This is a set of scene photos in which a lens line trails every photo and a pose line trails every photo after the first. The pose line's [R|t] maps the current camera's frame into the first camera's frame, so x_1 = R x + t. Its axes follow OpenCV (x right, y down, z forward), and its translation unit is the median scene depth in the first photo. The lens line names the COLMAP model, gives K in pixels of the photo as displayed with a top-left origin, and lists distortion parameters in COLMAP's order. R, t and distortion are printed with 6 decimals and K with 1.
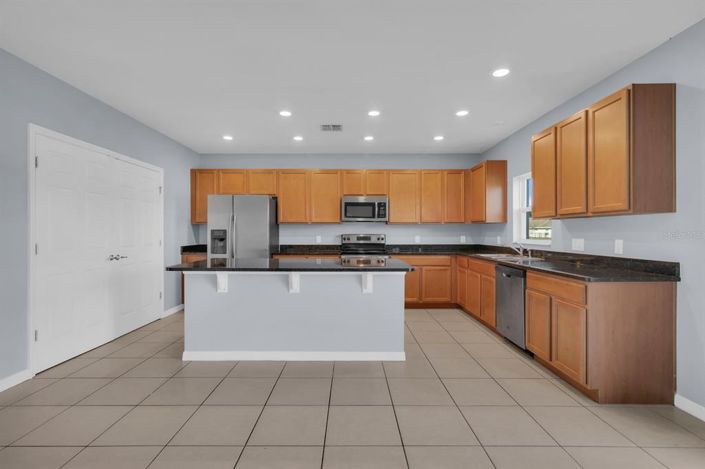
lens RADIAL K [[331.9, 0, 347.5], [0, 331.9, 233.6], [0, 0, 1]] dist [0.005122, -0.002492]
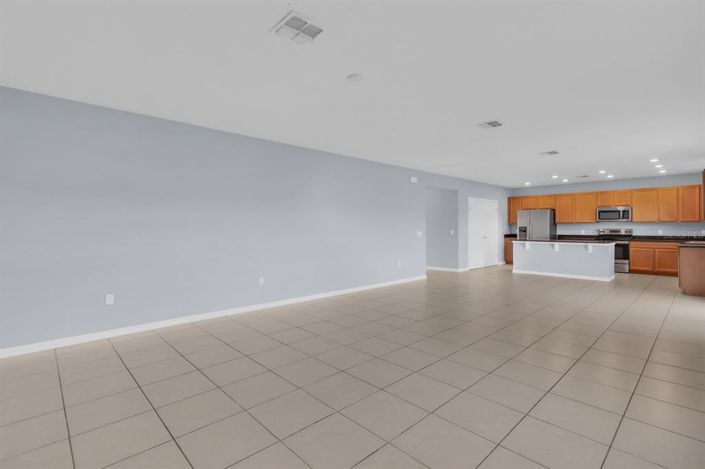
lens RADIAL K [[331.9, 0, 354.3], [0, 331.9, 225.9], [0, 0, 1]] dist [0.005122, -0.002492]
pose [[0.690446, -0.005395, -0.723364, 0.371077], [-0.000449, 0.999969, -0.007886, 0.000179], [0.723384, 0.005769, 0.690422, -1.140430]]
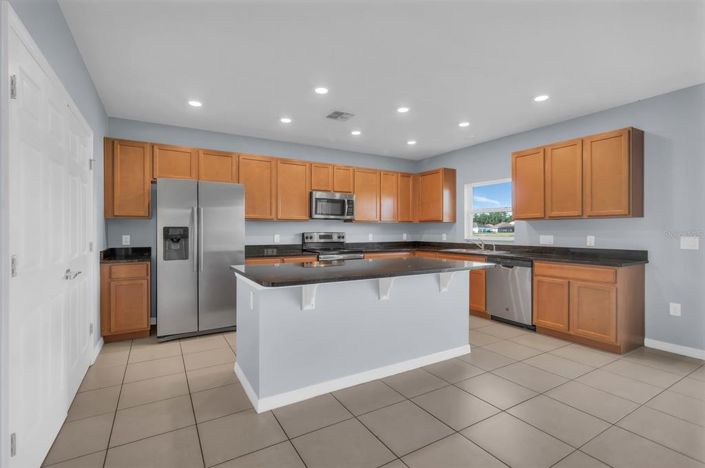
lens RADIAL K [[331.9, 0, 348.5], [0, 331.9, 230.4], [0, 0, 1]] dist [0.005122, -0.002492]
pose [[0.863079, 0.000340, 0.505069, -0.392554], [0.001781, 0.999992, -0.003716, -0.000621], [-0.505066, 0.004107, 0.863071, 0.162980]]
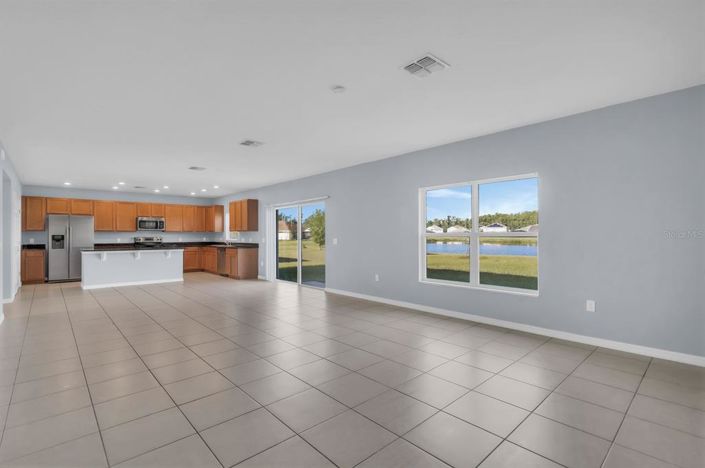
lens RADIAL K [[331.9, 0, 350.9], [0, 331.9, 231.8], [0, 0, 1]] dist [0.005122, -0.002492]
pose [[0.733046, 0.005198, 0.680159, -0.409698], [0.005442, 0.999894, -0.013507, 0.002859], [-0.680157, 0.013603, 0.732940, -1.190779]]
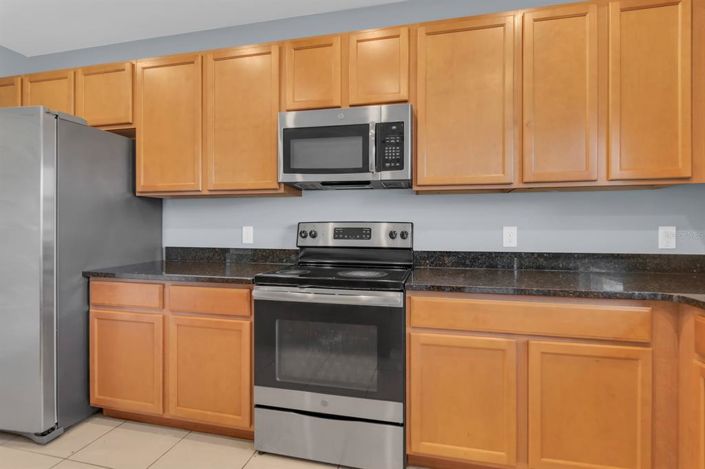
lens RADIAL K [[331.9, 0, 357.0], [0, 331.9, 225.0], [0, 0, 1]] dist [0.005122, -0.002492]
pose [[0.974618, 0.000929, -0.223872, 0.143627], [-0.001607, 0.999995, -0.002844, 0.006674], [0.223868, 0.003131, 0.974614, 0.679552]]
